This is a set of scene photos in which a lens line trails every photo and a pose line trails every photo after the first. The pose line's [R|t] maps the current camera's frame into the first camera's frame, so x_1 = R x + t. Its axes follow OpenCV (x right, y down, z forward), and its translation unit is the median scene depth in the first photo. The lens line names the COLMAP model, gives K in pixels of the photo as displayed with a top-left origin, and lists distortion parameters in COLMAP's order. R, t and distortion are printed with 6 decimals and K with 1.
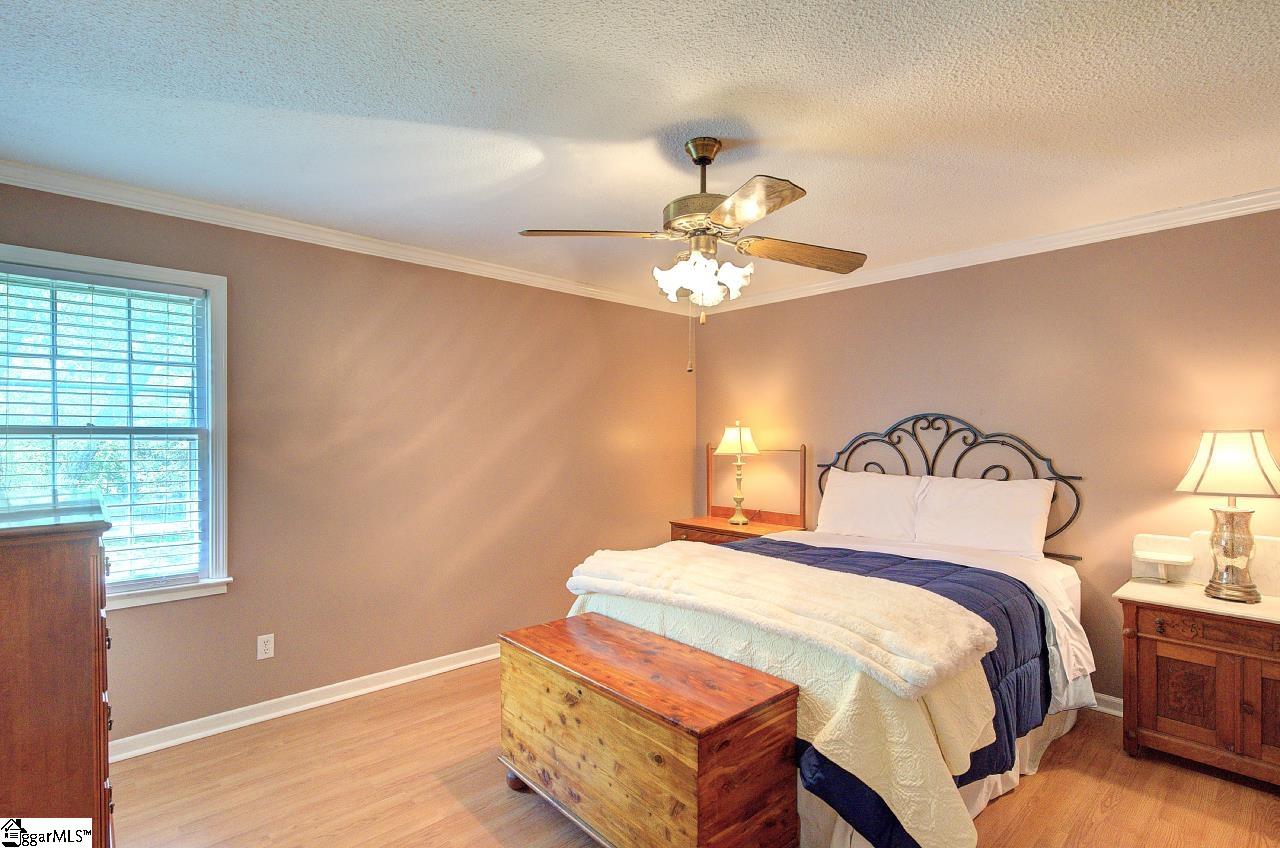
lens RADIAL K [[616.3, 0, 651.5], [0, 616.3, 429.0], [0, 0, 1]] dist [-0.002961, -0.000222]
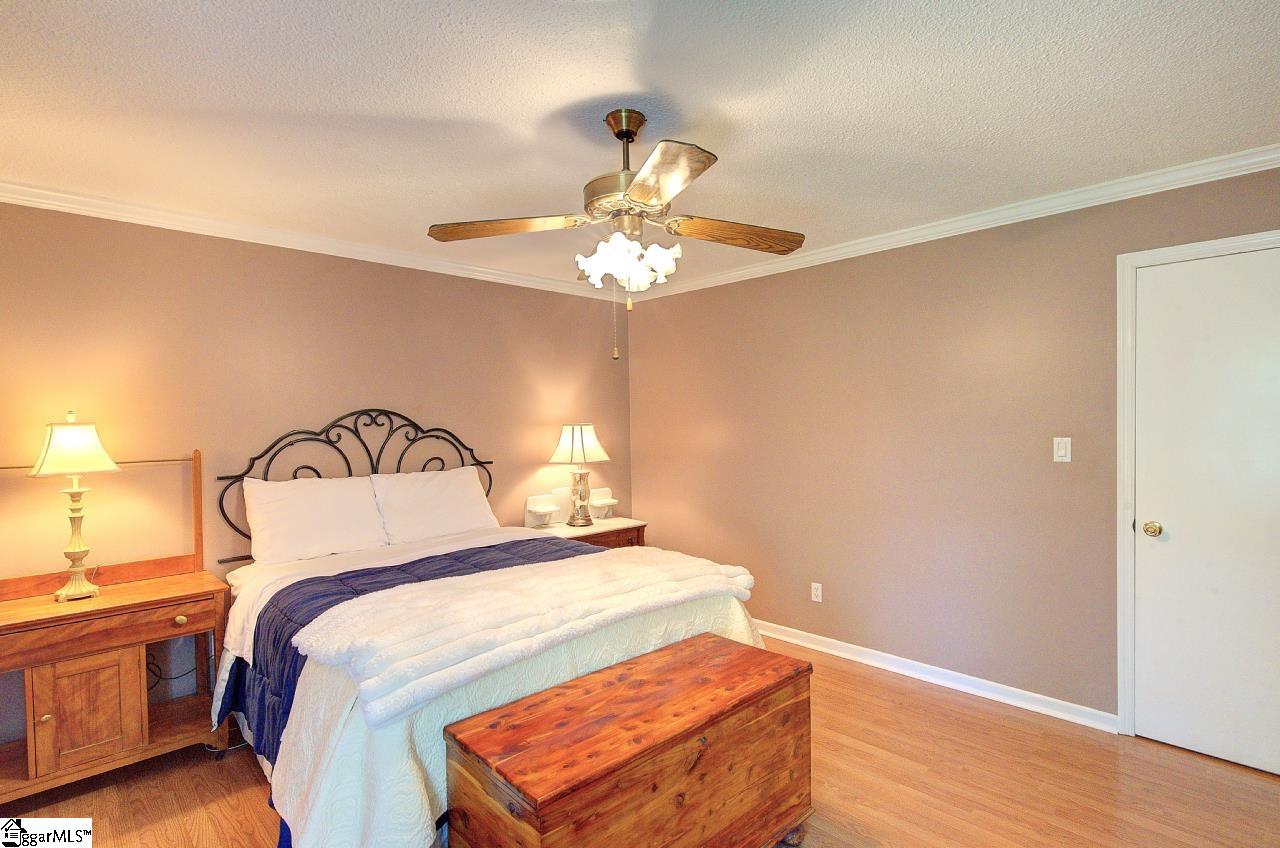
lens RADIAL K [[616.3, 0, 651.5], [0, 616.3, 429.0], [0, 0, 1]] dist [-0.002961, -0.000222]
pose [[-0.016171, -0.010493, 0.999814, -0.552097], [0.008366, 0.999909, 0.010629, -0.000858], [-0.999834, 0.008537, -0.016081, 0.633780]]
